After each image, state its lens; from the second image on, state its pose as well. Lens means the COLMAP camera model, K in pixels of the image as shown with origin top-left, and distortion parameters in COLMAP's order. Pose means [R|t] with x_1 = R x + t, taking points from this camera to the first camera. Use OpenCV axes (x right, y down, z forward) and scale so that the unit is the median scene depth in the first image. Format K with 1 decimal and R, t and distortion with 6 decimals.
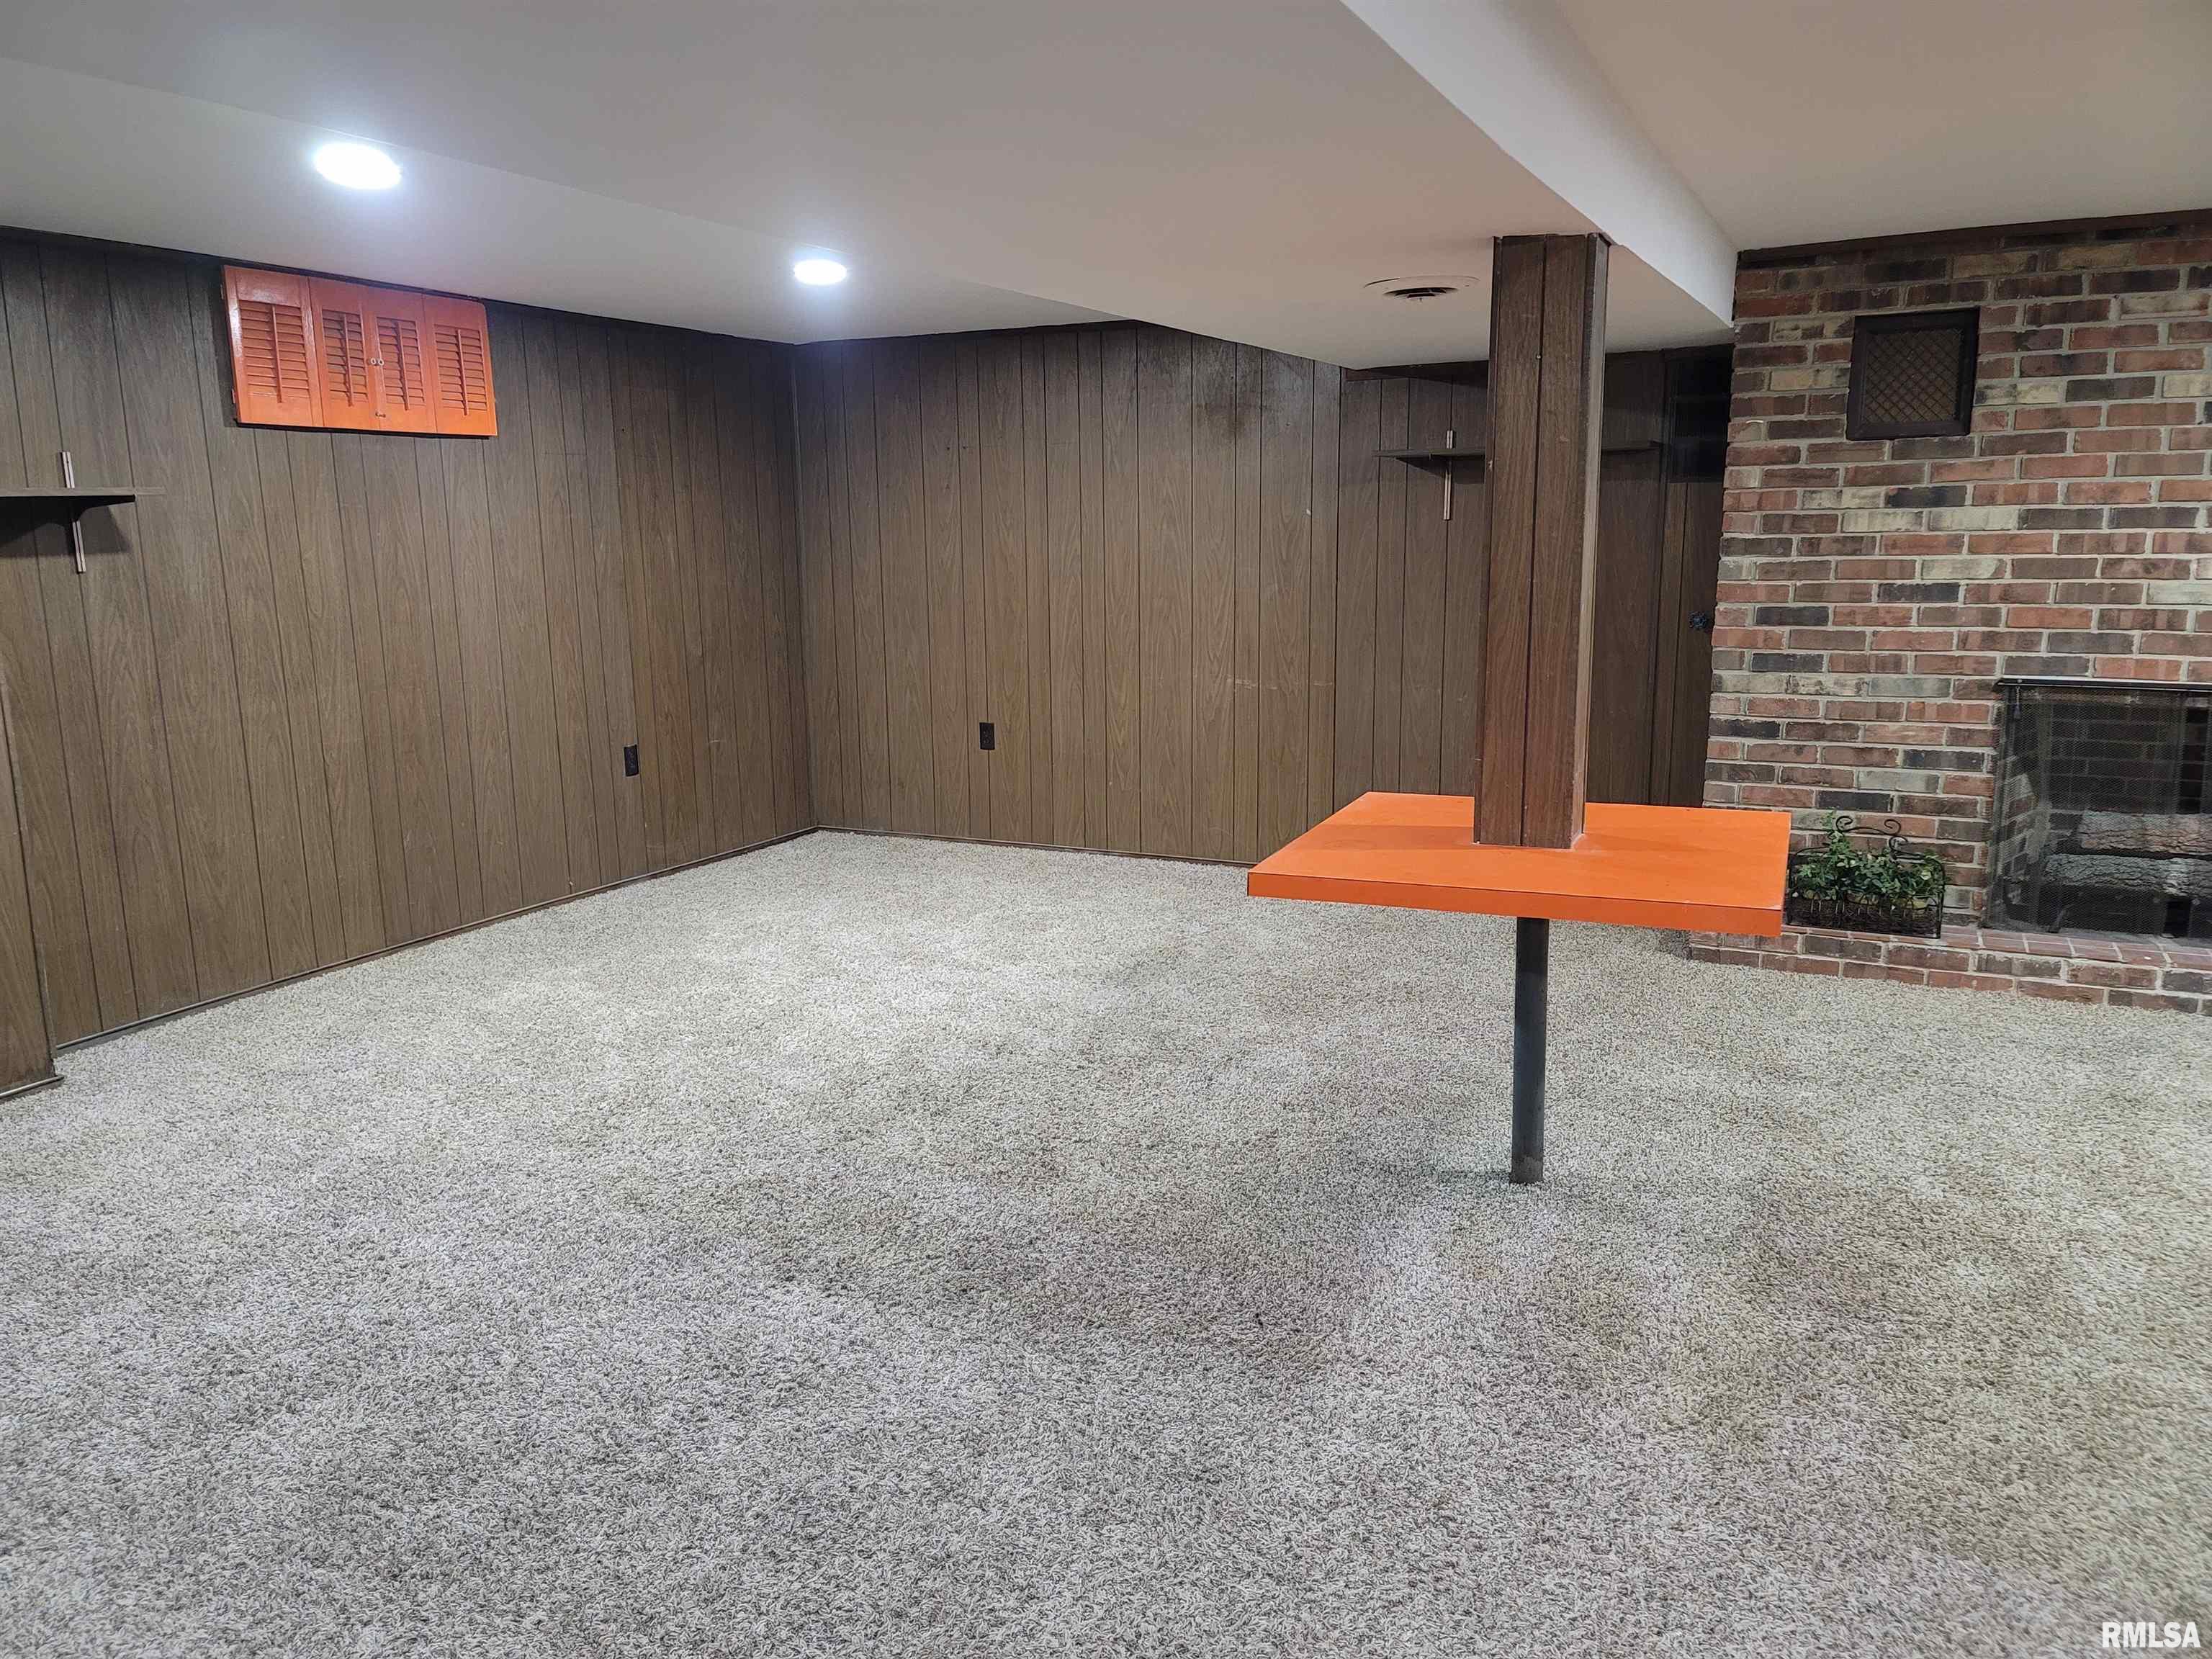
lens RADIAL K [[1613.1, 0, 1079.4], [0, 1613.1, 823.6], [0, 0, 1]] dist [0.080971, -0.071178]
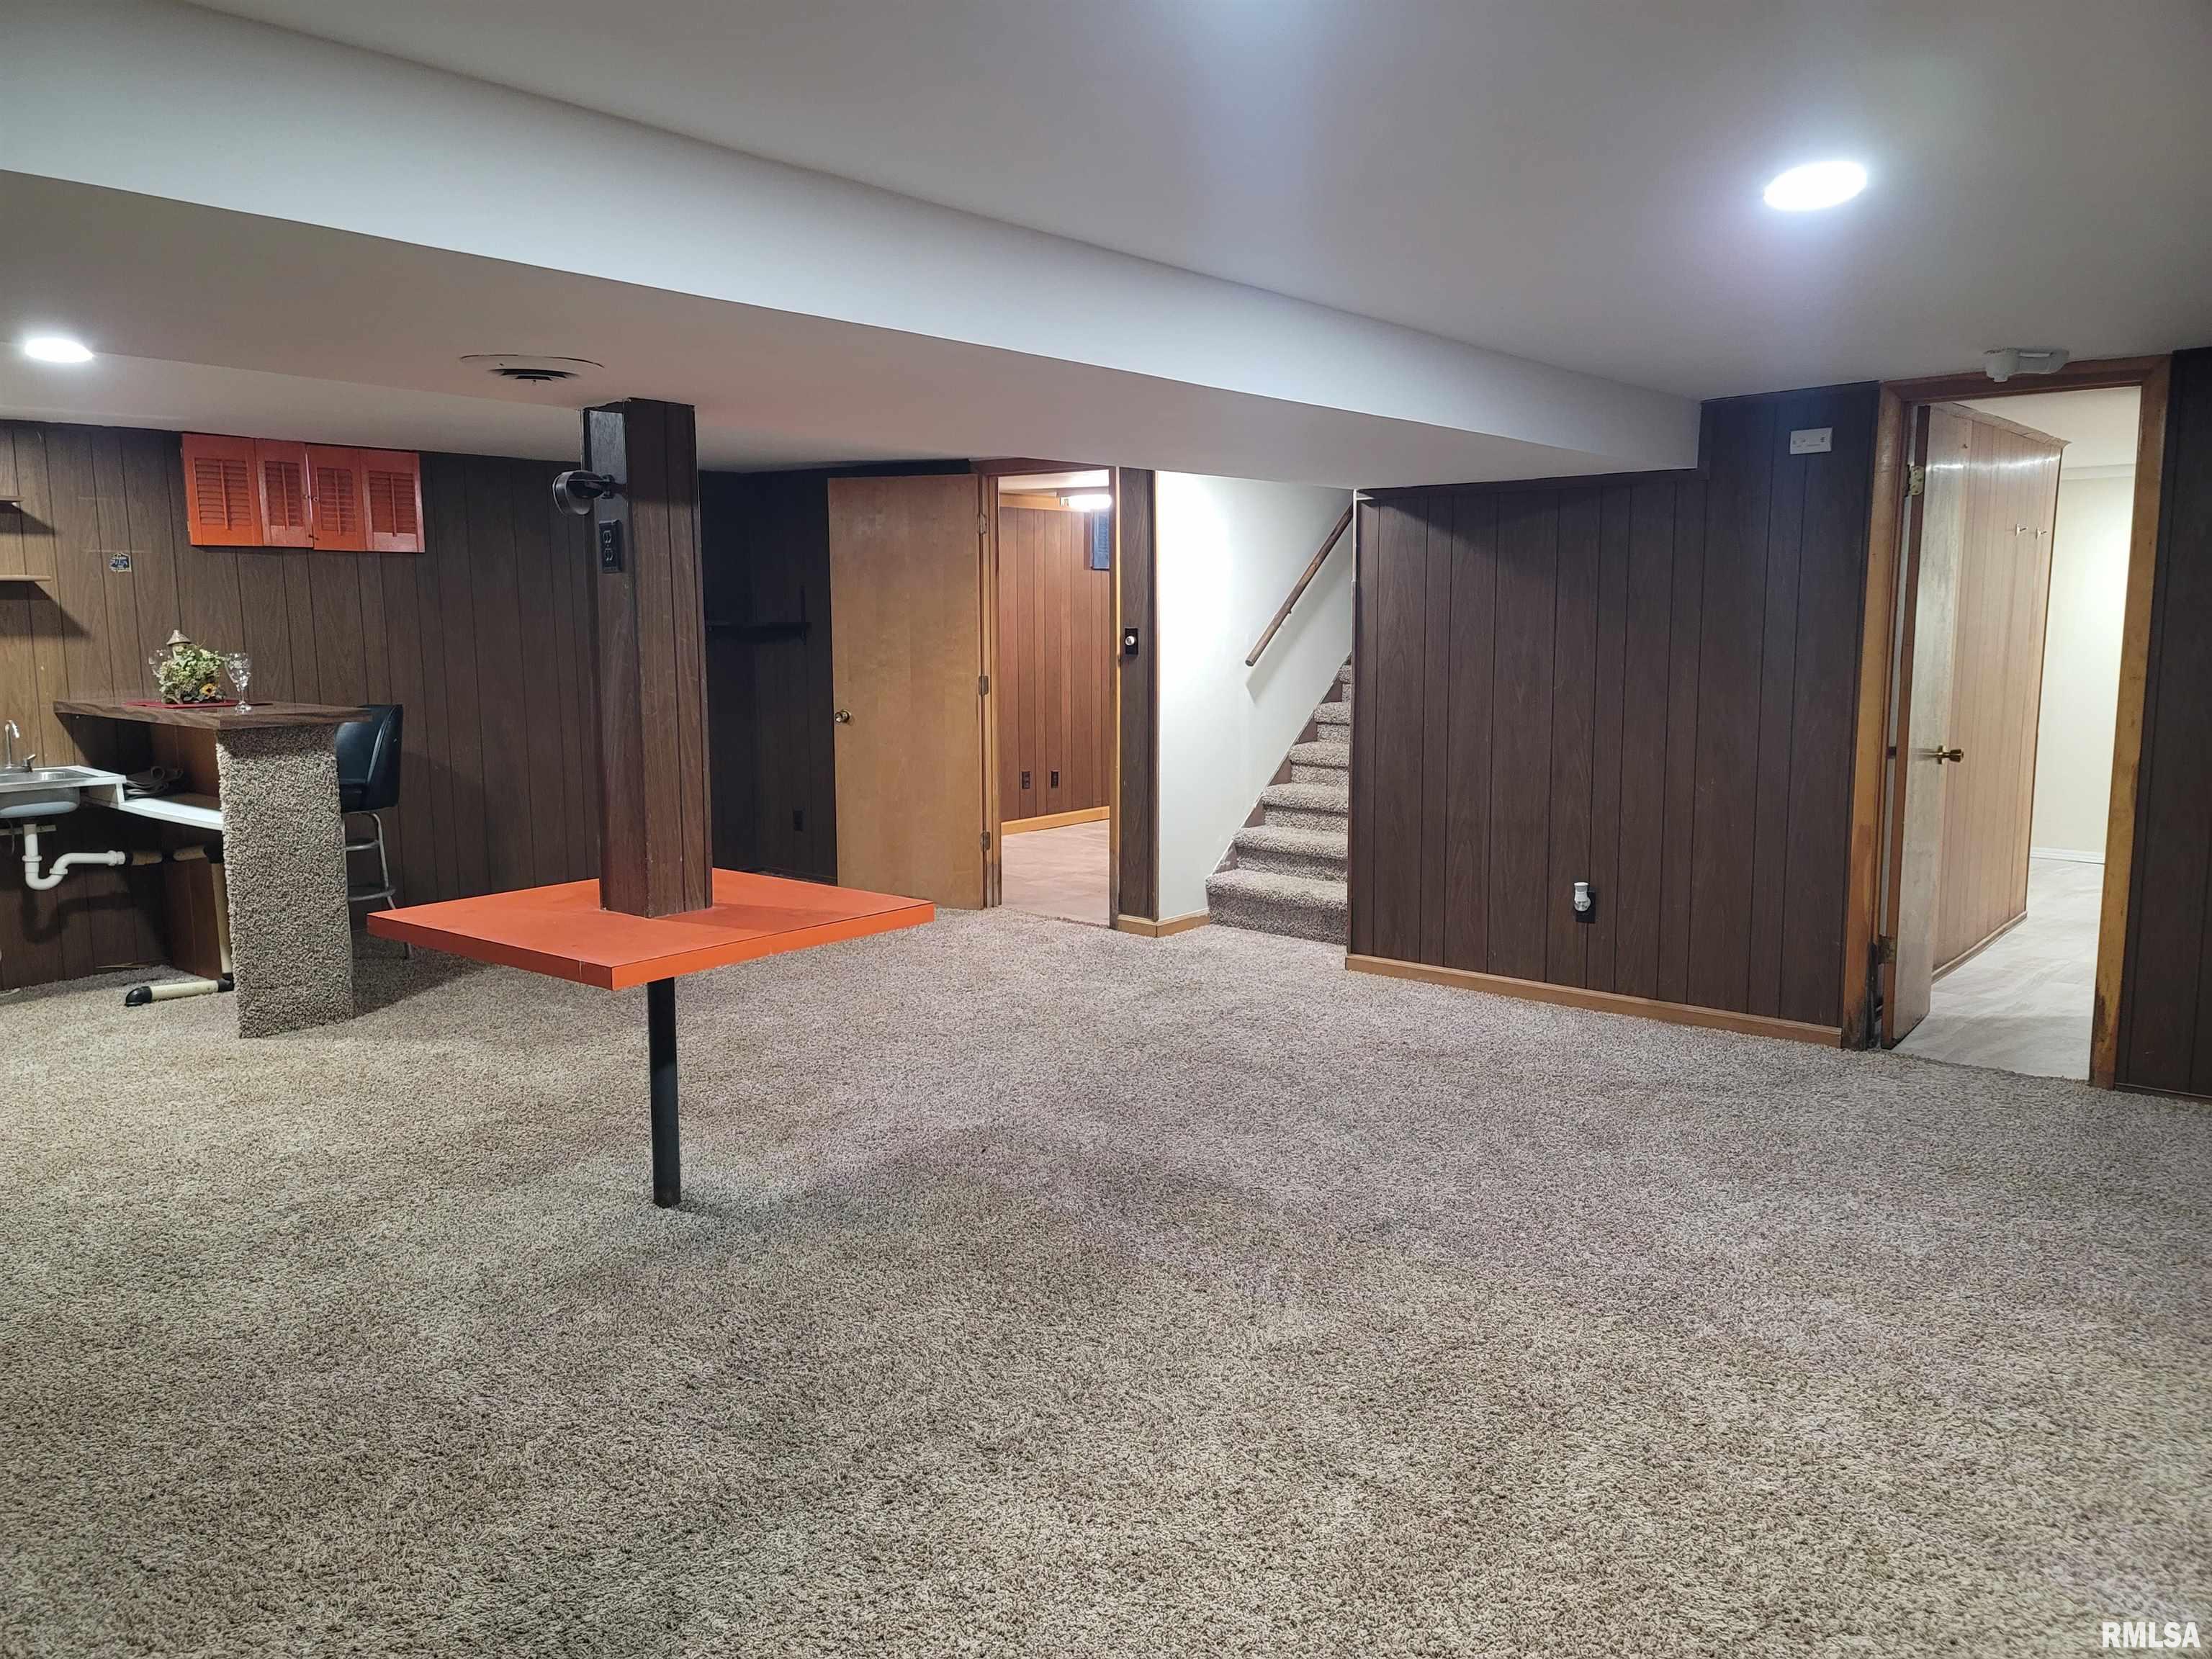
lens RADIAL K [[1613.1, 0, 1105.8], [0, 1613.1, 816.7], [0, 0, 1]] dist [0.080971, -0.071178]
pose [[-0.972158, -0.009380, 0.234139, -0.215803], [0.063398, 0.951404, 0.301348, -0.270936], [-0.225587, 0.307802, -0.924320, 1.405052]]
